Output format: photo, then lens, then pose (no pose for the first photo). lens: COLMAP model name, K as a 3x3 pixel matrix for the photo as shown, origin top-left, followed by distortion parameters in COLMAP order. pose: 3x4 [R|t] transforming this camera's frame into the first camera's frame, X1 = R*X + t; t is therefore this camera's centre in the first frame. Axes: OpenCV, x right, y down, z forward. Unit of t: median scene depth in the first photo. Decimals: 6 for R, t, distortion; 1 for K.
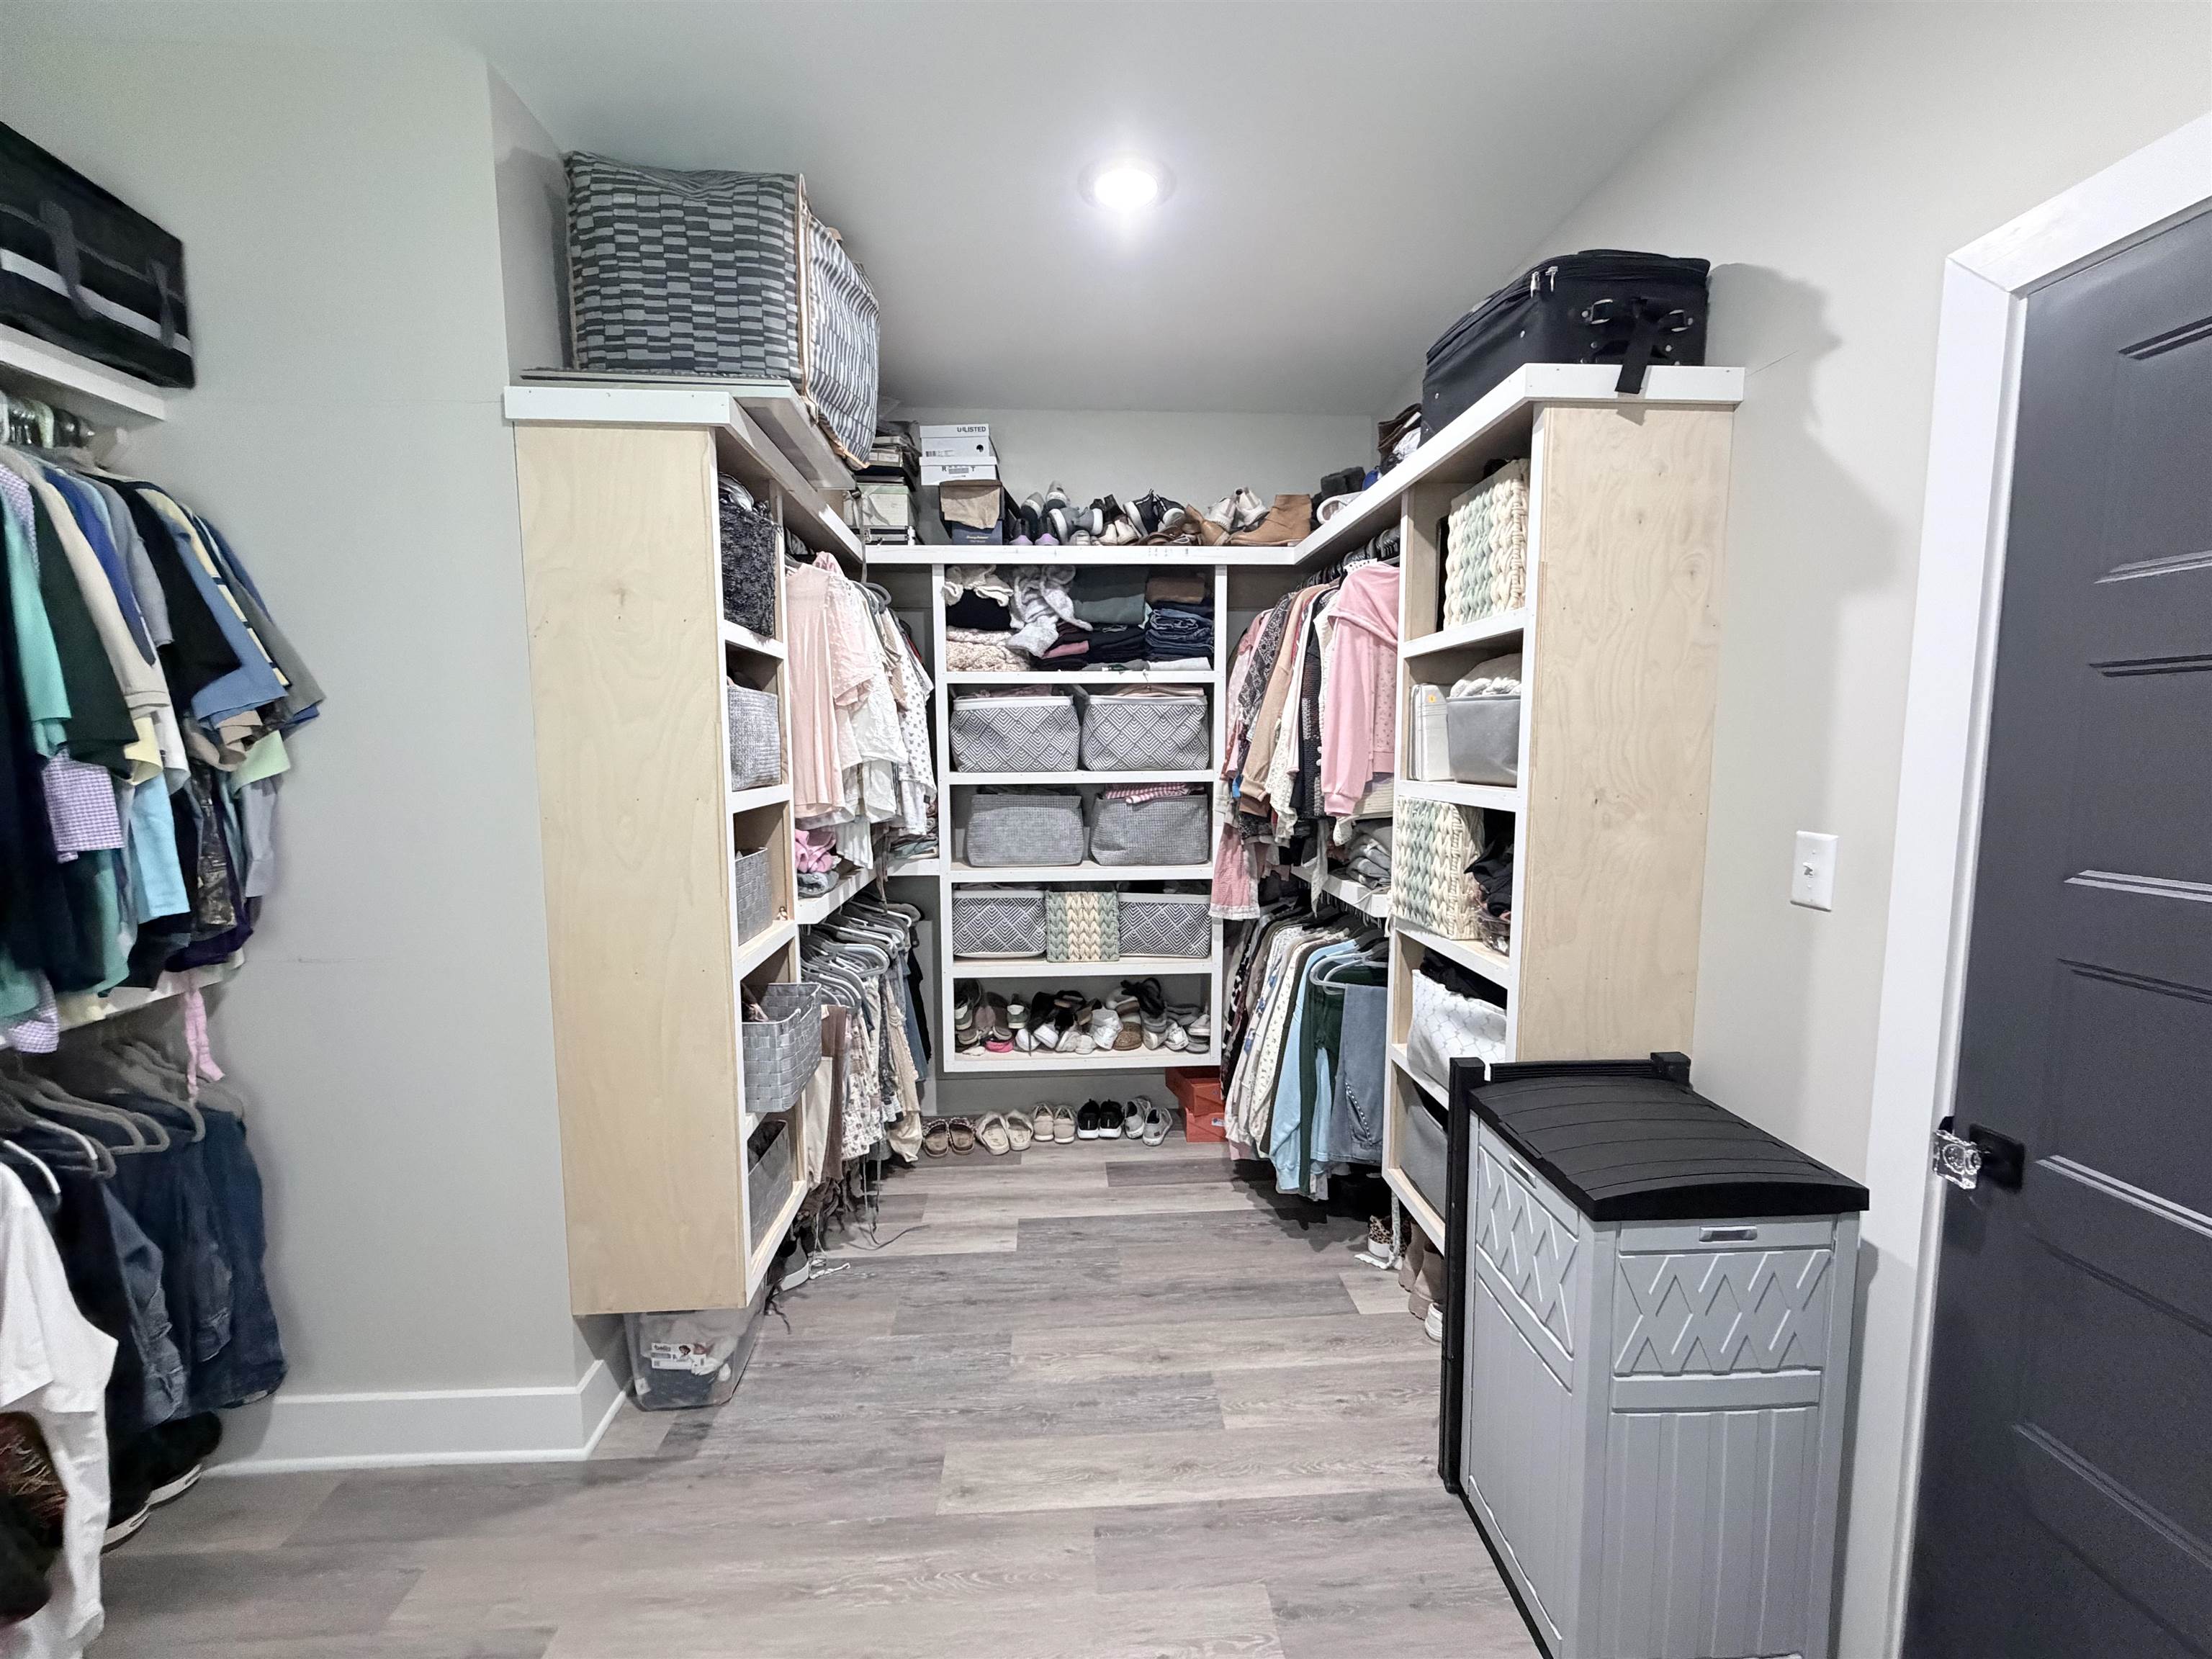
lens RADIAL K [[863.5, 0, 1102.7], [0, 863.5, 828.5], [0, 0, 1]] dist [0.000403, -0.002794]
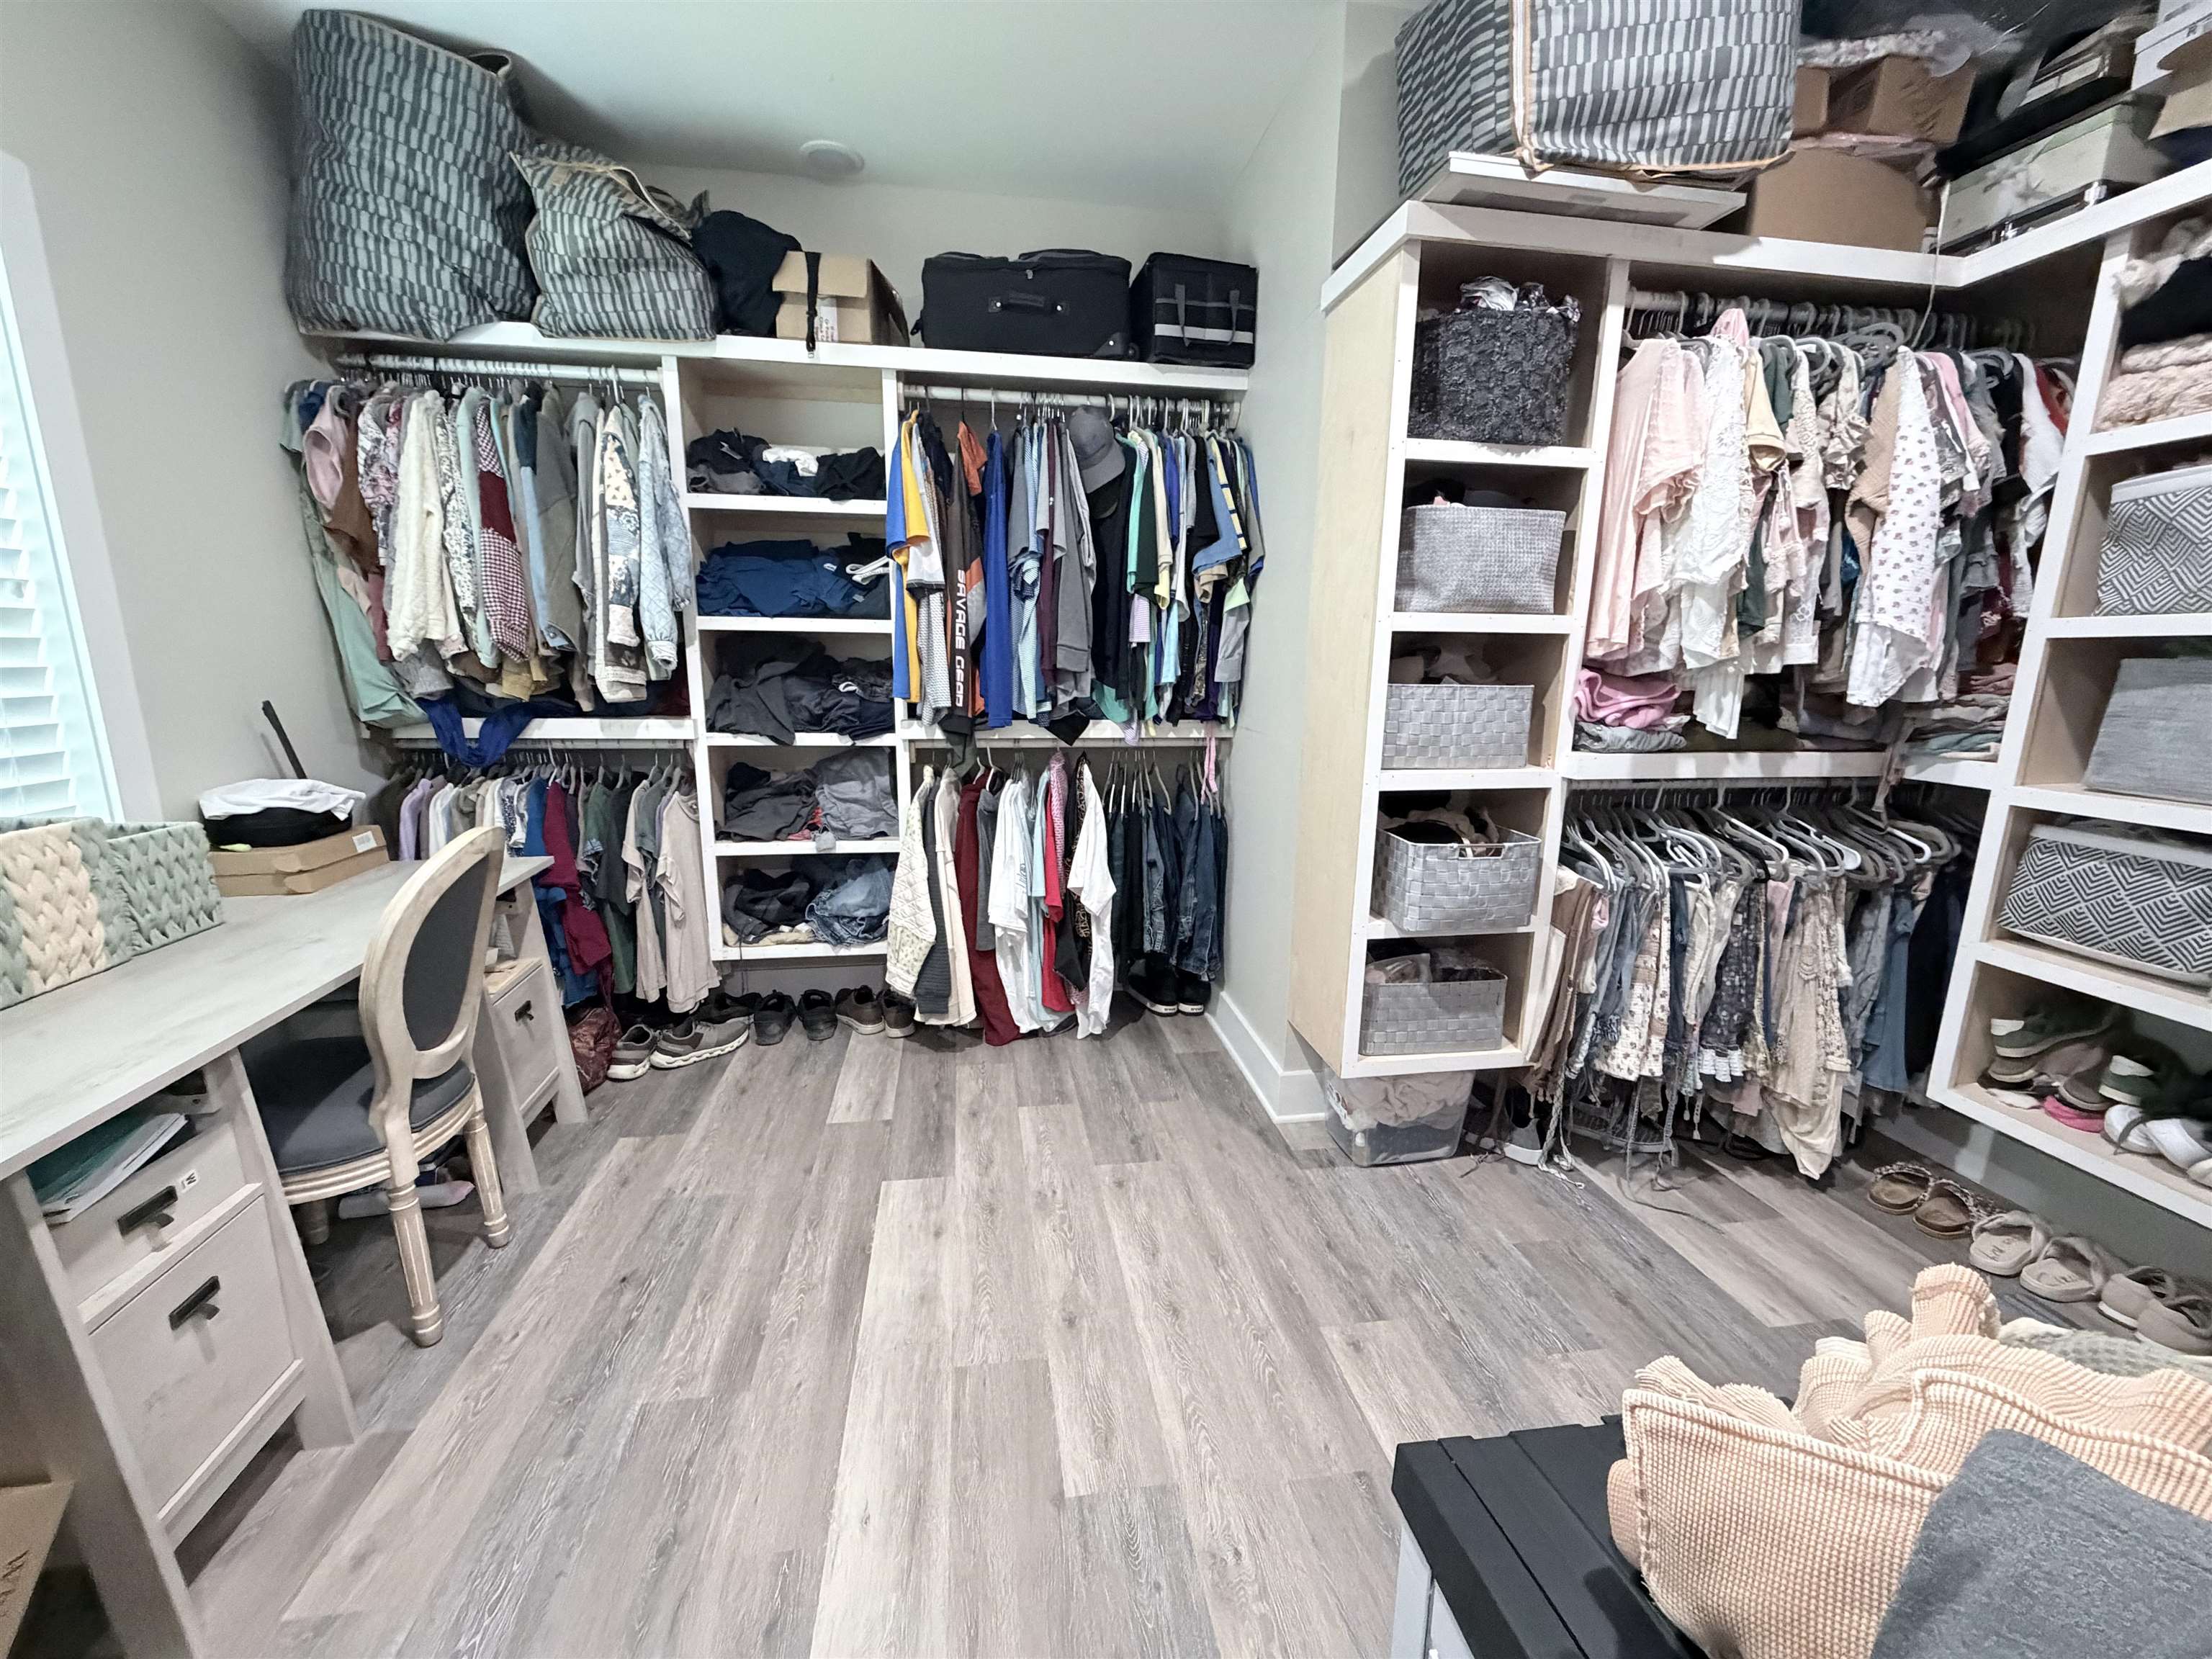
lens RADIAL K [[863.5, 0, 1102.7], [0, 863.5, 828.5], [0, 0, 1]] dist [0.000403, -0.002794]
pose [[0.104060, 0.200103, -0.974233, 0.388829], [-0.107506, 0.976075, 0.188998, 0.037666], [0.988744, 0.085069, 0.123082, 0.346234]]
